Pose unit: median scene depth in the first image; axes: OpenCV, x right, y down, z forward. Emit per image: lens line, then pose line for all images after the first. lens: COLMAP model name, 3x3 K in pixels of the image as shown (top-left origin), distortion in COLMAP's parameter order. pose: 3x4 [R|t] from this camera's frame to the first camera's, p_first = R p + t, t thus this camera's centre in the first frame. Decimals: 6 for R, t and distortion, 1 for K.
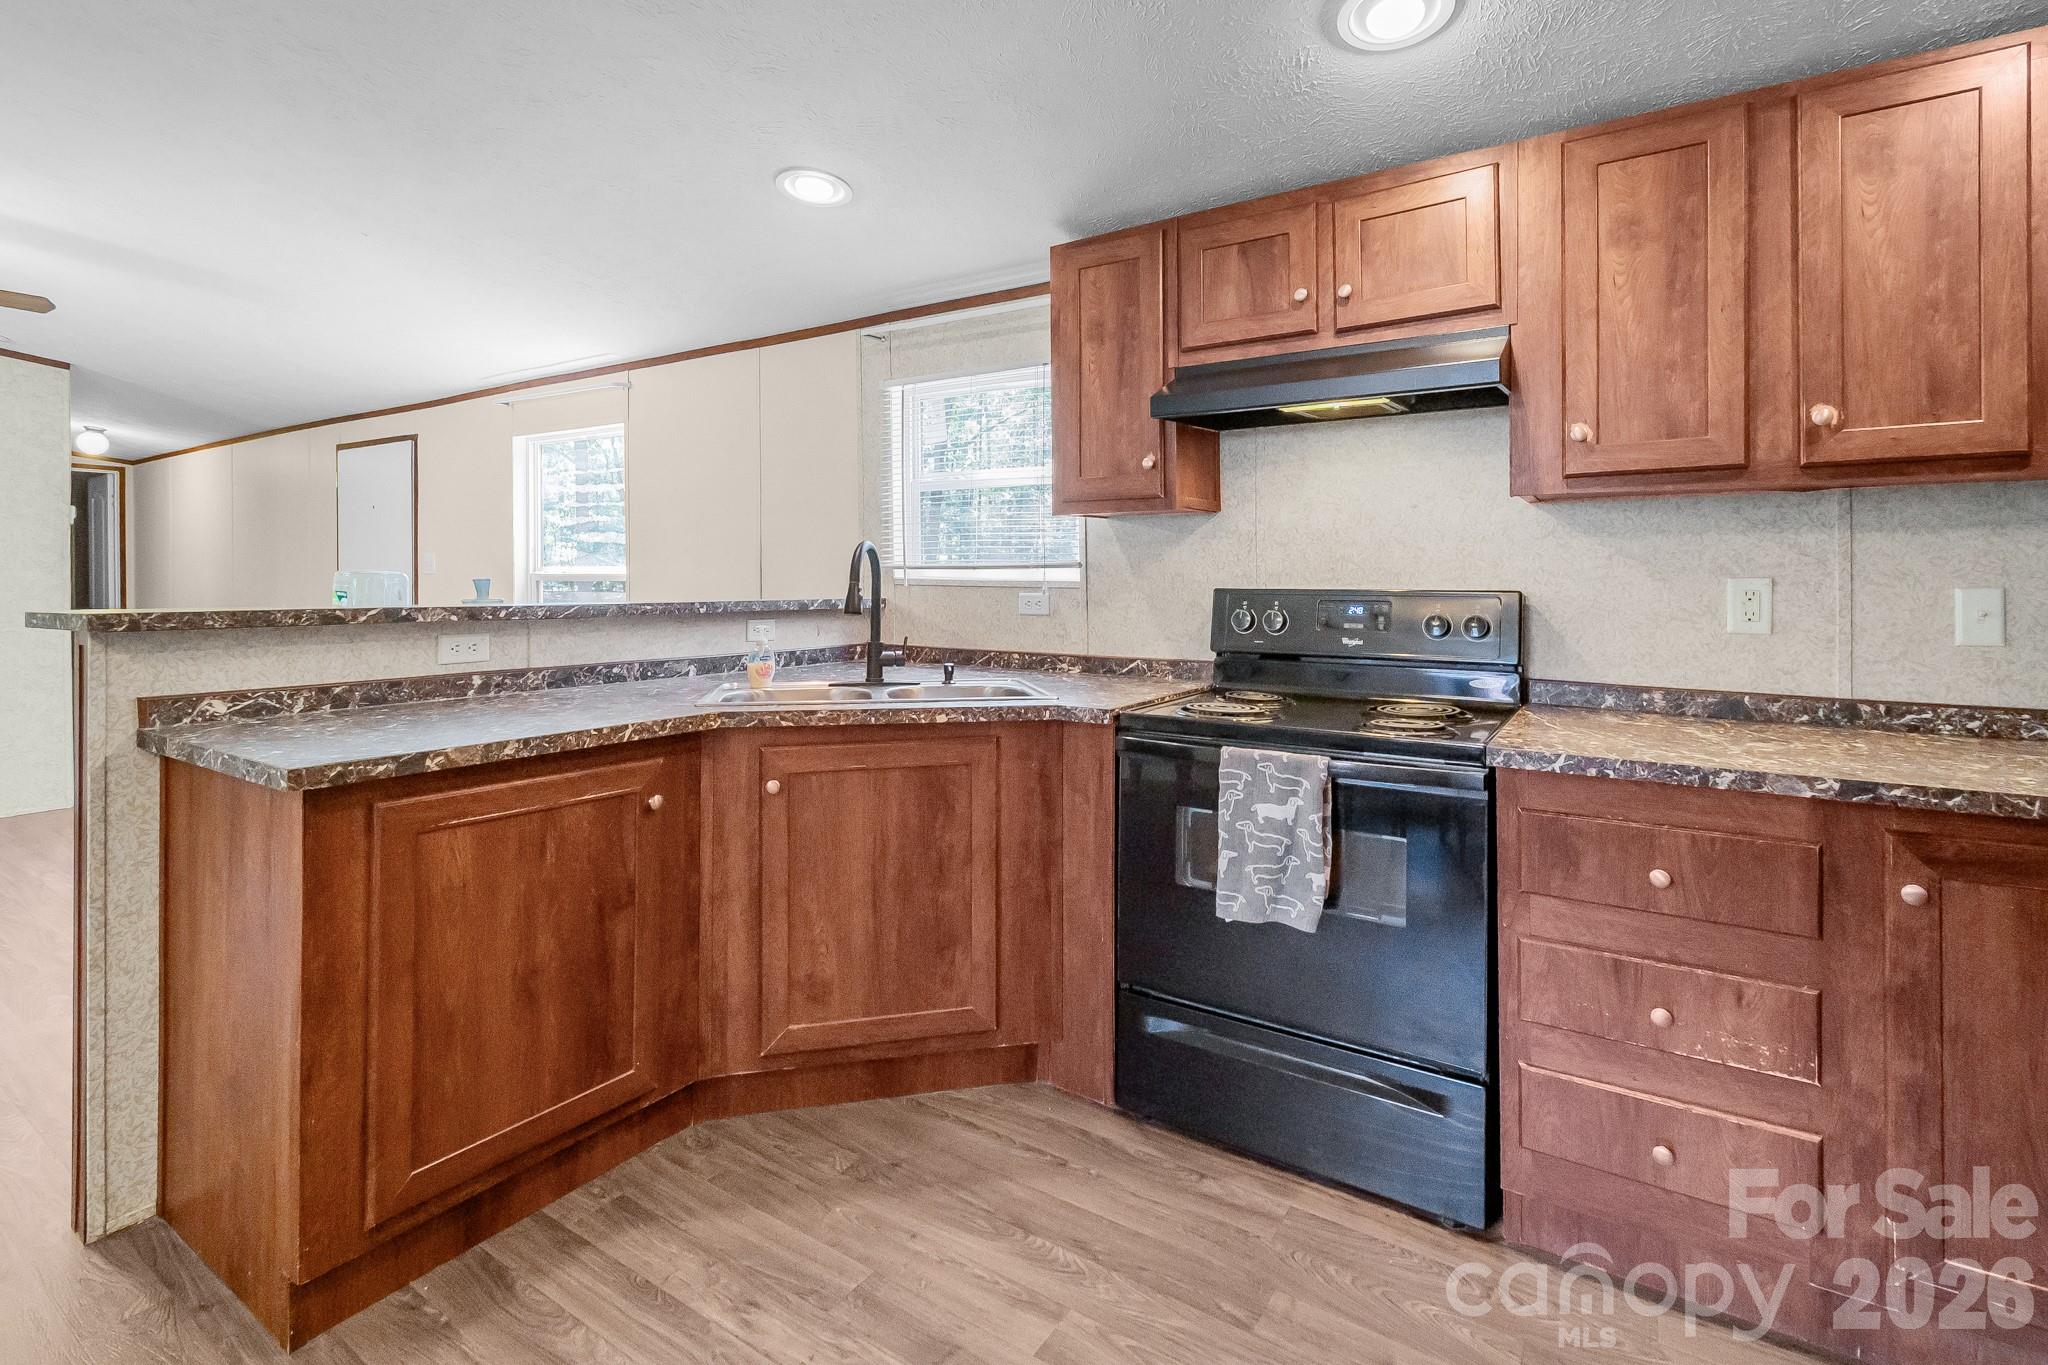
lens RADIAL K [[946.9, 0, 1052.9], [0, 946.9, 589.3], [0, 0, 1]] dist [0.001940, -0.000214]
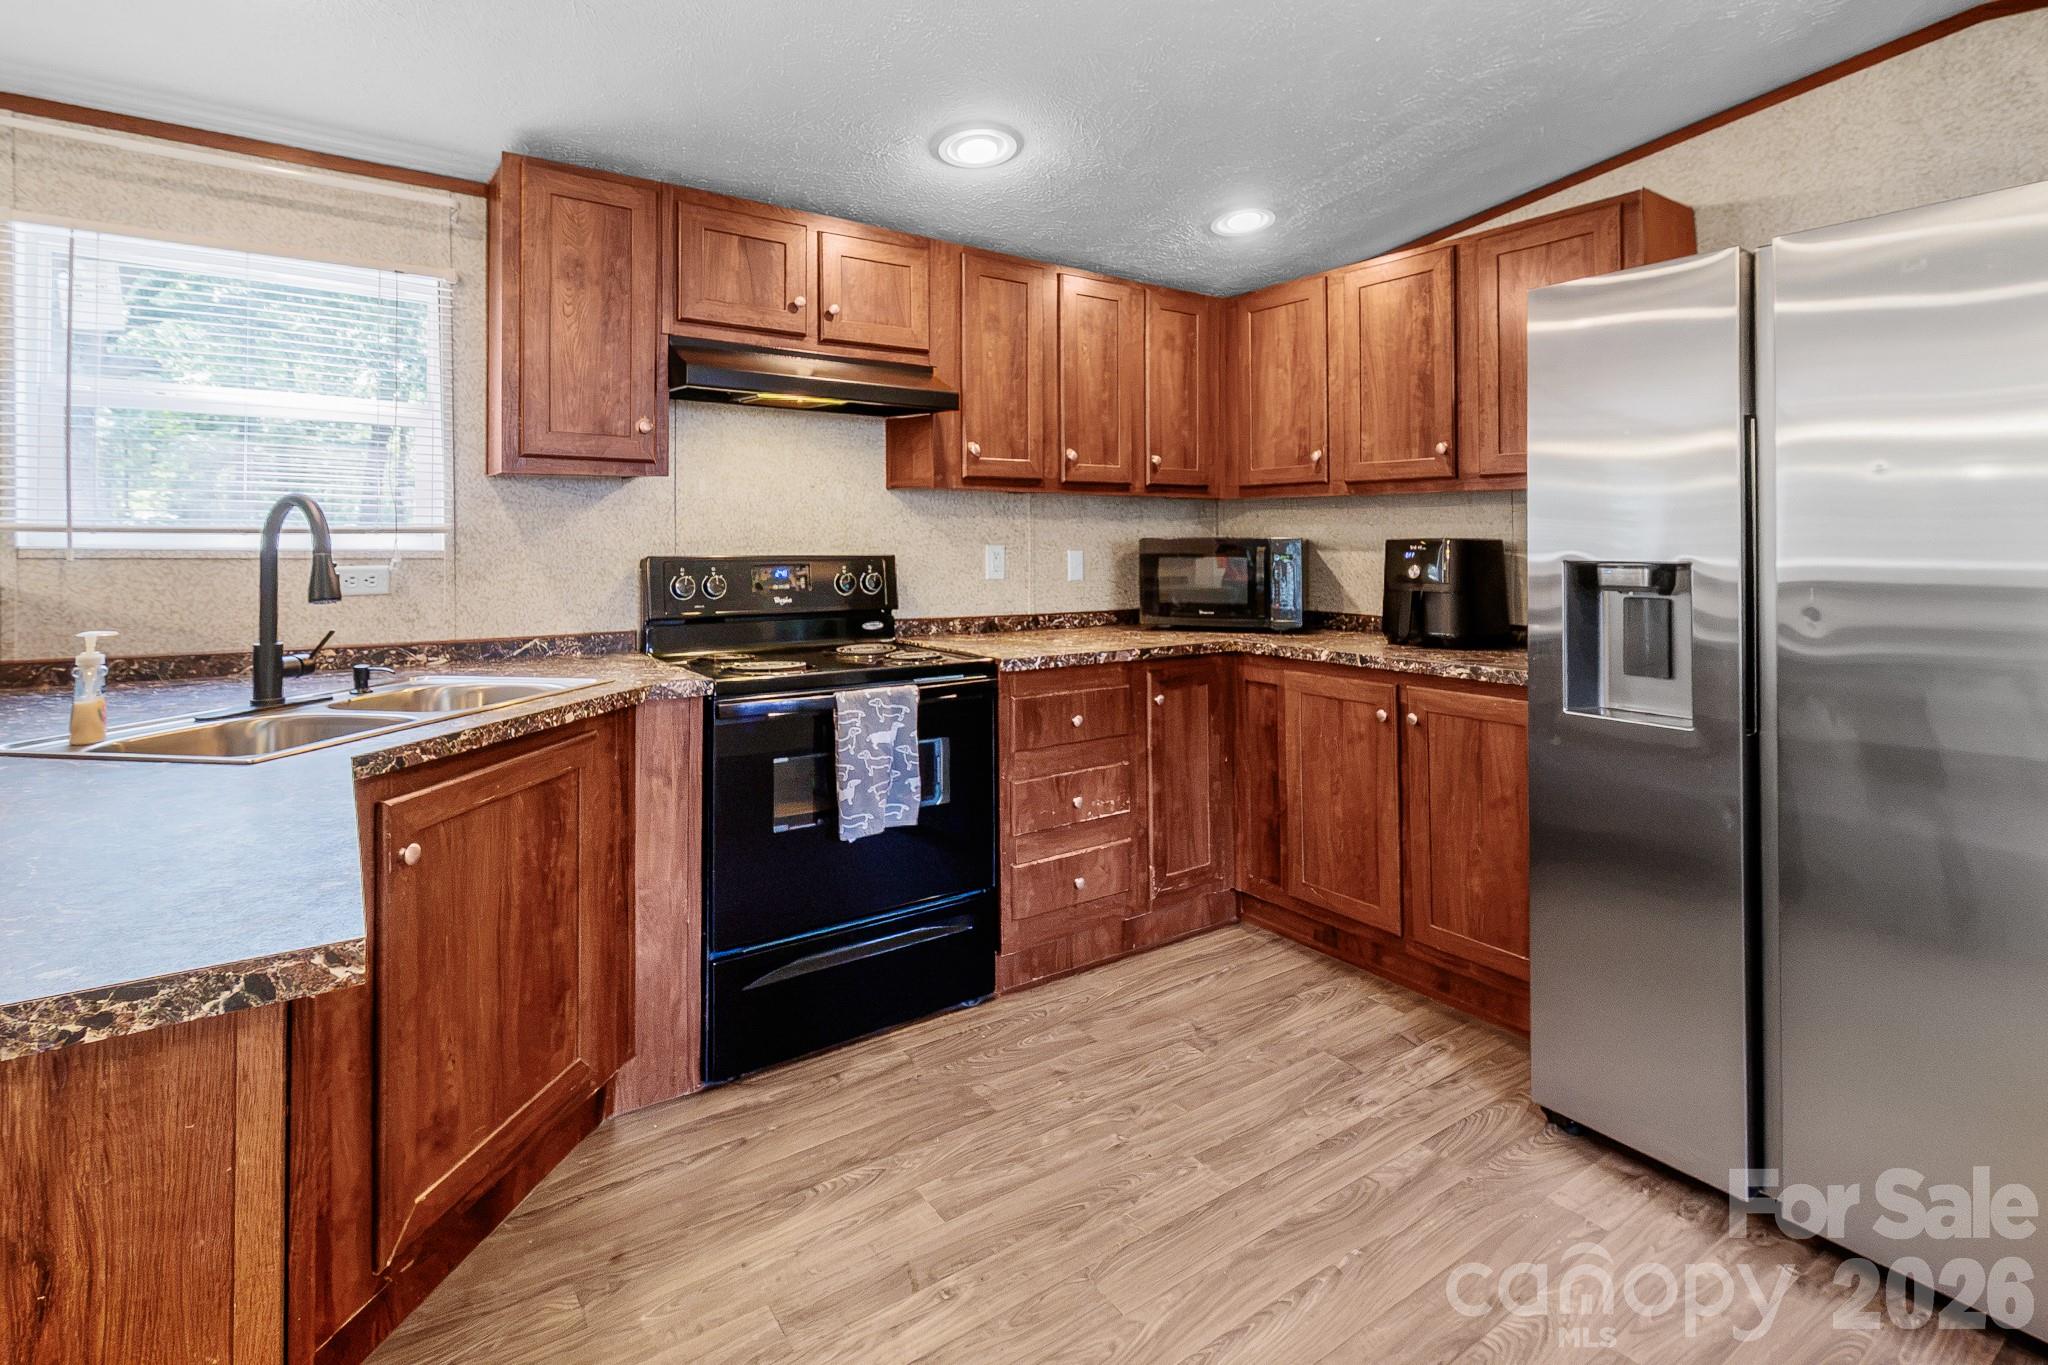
lens RADIAL K [[956.3, 0, 1019.4], [0, 956.3, 532.2], [0, 0, 1]] dist [0.000962, -0.000392]
pose [[0.389668, 0.009679, 0.920905, -0.766540], [0.011251, 0.999820, -0.015269, -0.008327], [-0.920887, 0.016311, 0.389489, 0.323971]]
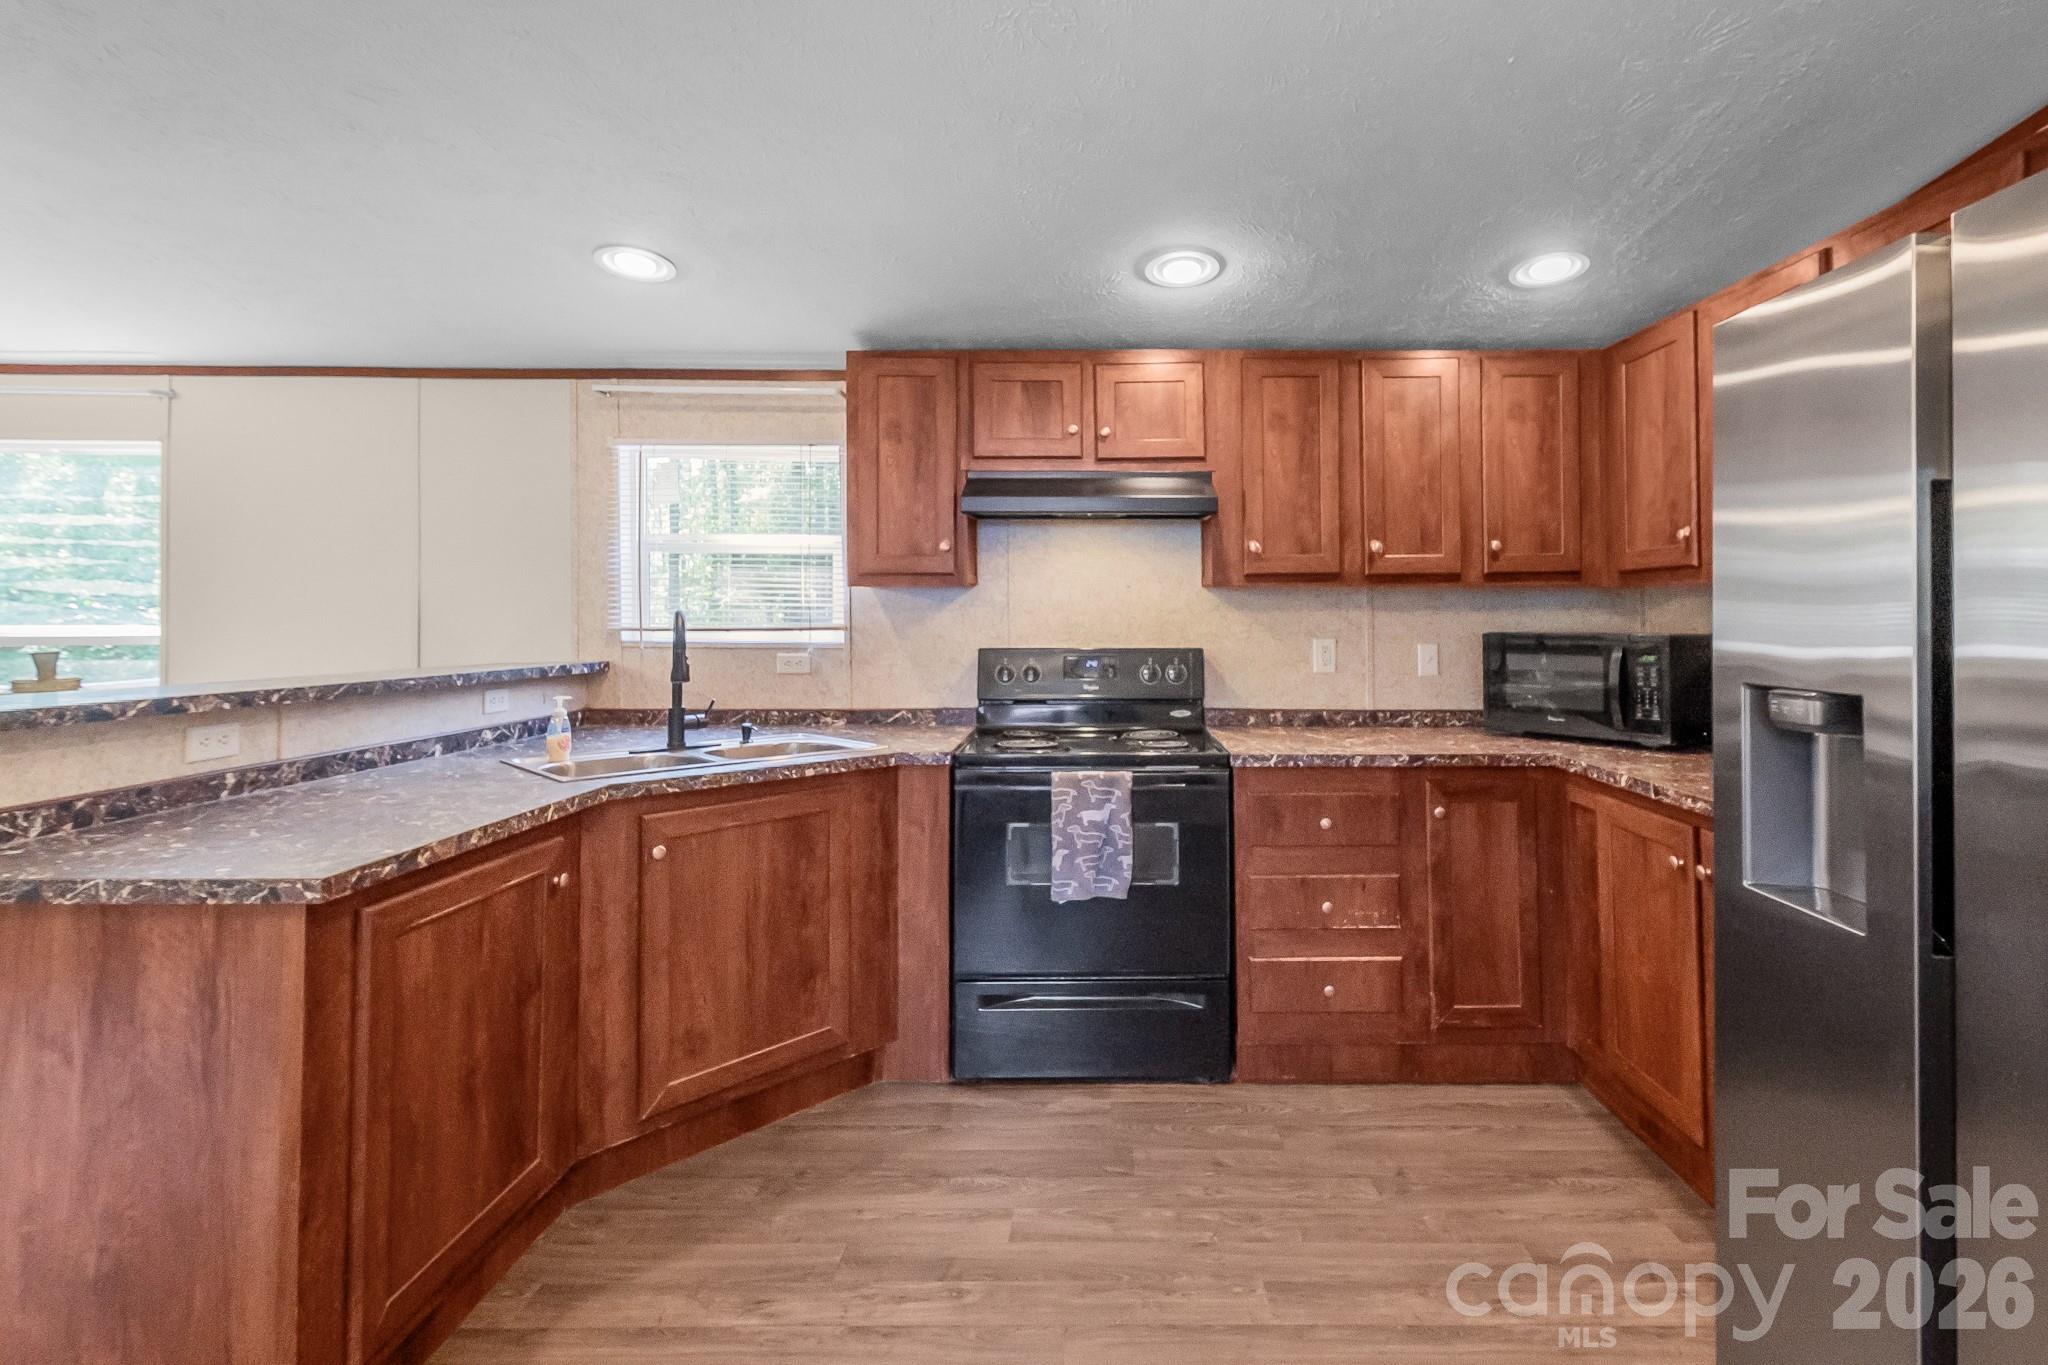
lens RADIAL K [[935.3, 0, 1113.6], [0, 935.3, 607.1], [0, 0, 1]] dist [0.003354, -0.000480]
pose [[0.835718, 0.004658, 0.549139, -0.446105], [0.008514, 0.999734, -0.021437, -0.034302], [-0.549093, 0.022590, 0.835456, -0.138096]]
